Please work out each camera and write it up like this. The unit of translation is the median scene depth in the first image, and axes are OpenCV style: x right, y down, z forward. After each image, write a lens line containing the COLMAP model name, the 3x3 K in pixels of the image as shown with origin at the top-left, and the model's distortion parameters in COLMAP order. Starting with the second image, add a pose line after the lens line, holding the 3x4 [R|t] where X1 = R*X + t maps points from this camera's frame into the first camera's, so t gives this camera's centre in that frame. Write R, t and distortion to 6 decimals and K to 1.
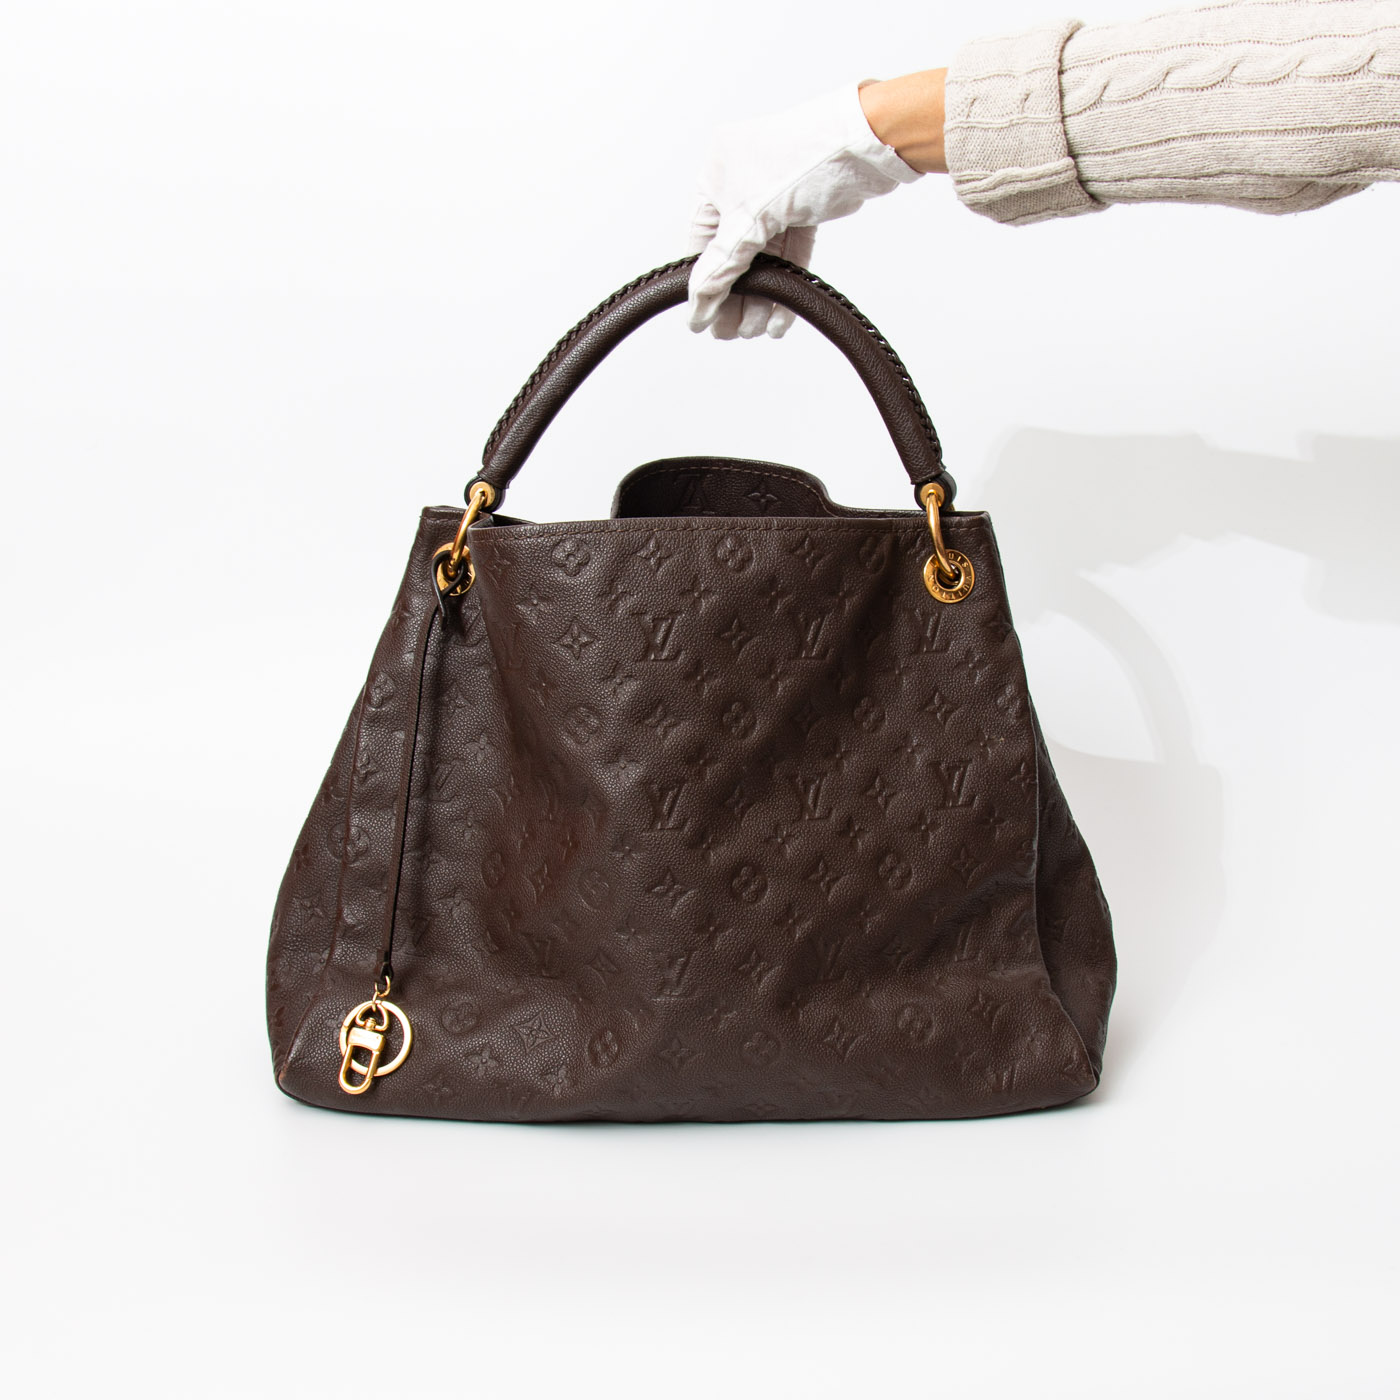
lens RADIAL K [[3227.6, 0, 699.5], [0, 3227.6, 707.1], [0, 0, 1]] dist [-0.029630, 0.000000]
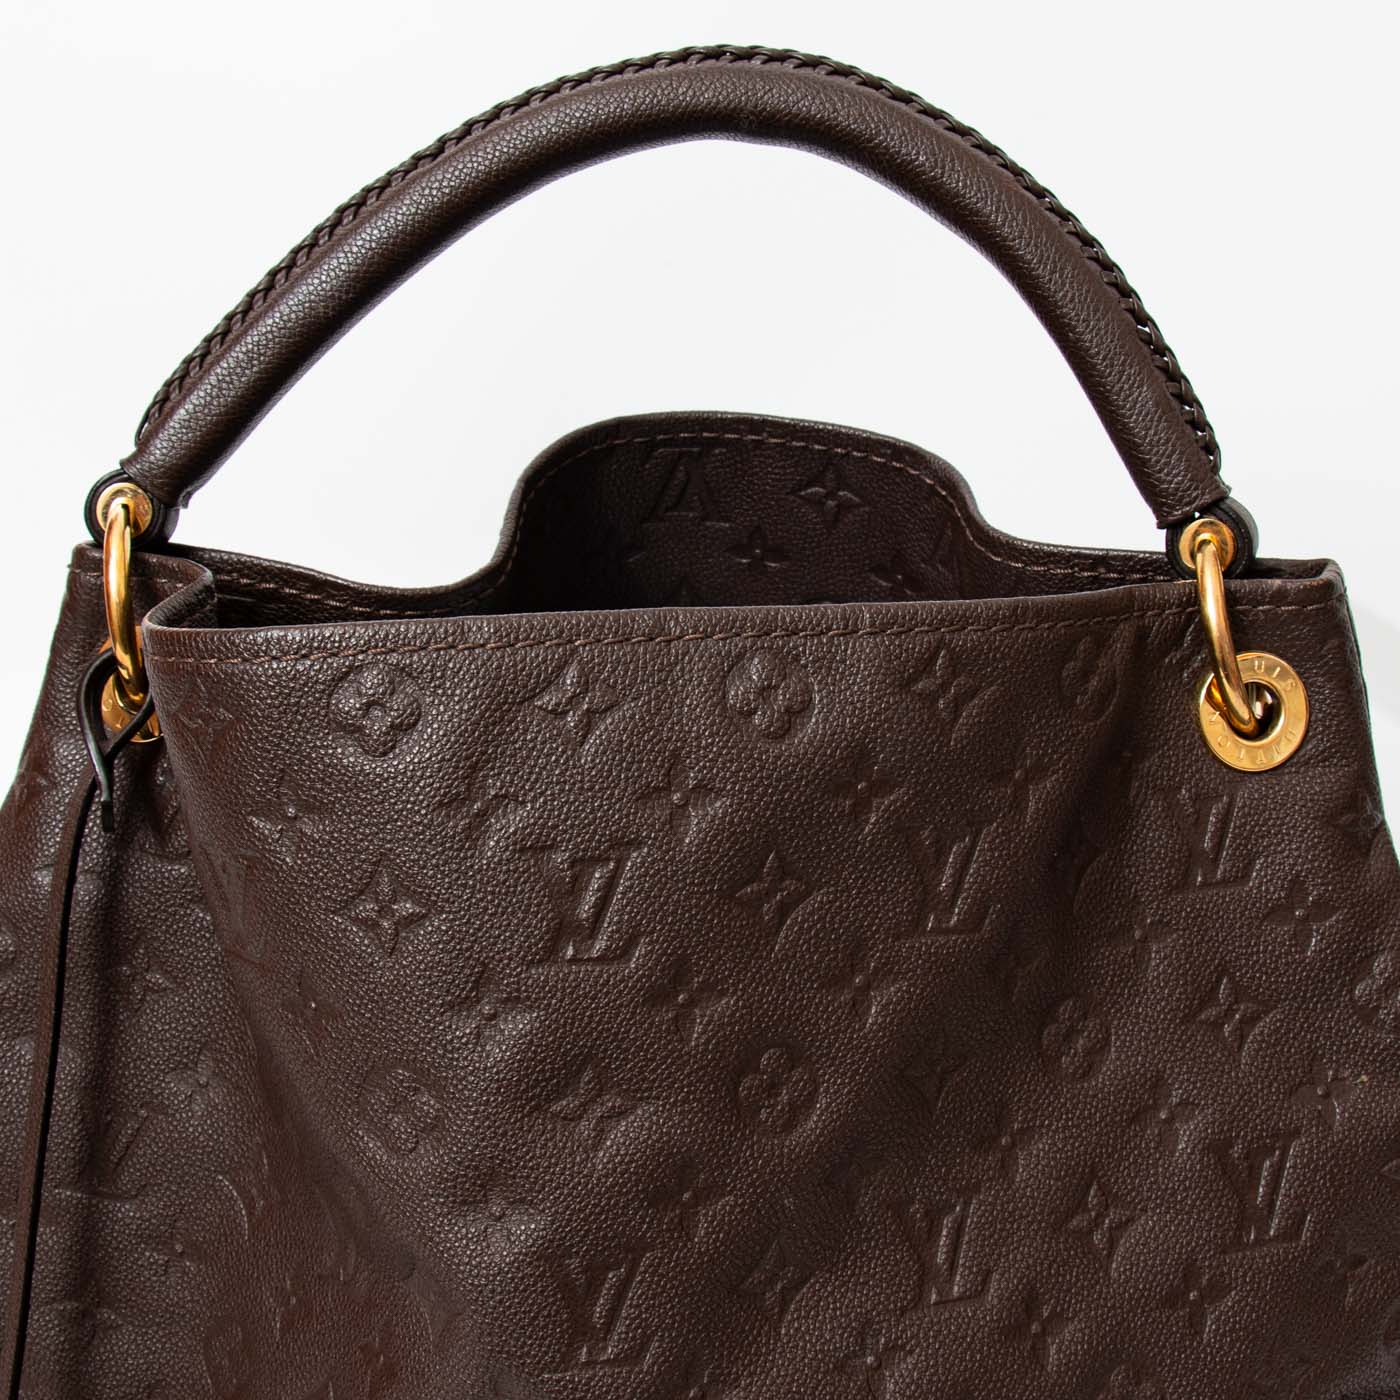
lens RADIAL K [[3227.6, 0, 697.2], [0, 3227.6, 687.0], [0, 0, 1]] dist [-0.029630, 0.000000]
pose [[0.999905, 0.008016, -0.011240, 0.006034], [-0.007184, 0.997363, 0.072218, -0.077854], [0.011789, -0.072130, 0.997326, 0.576486]]
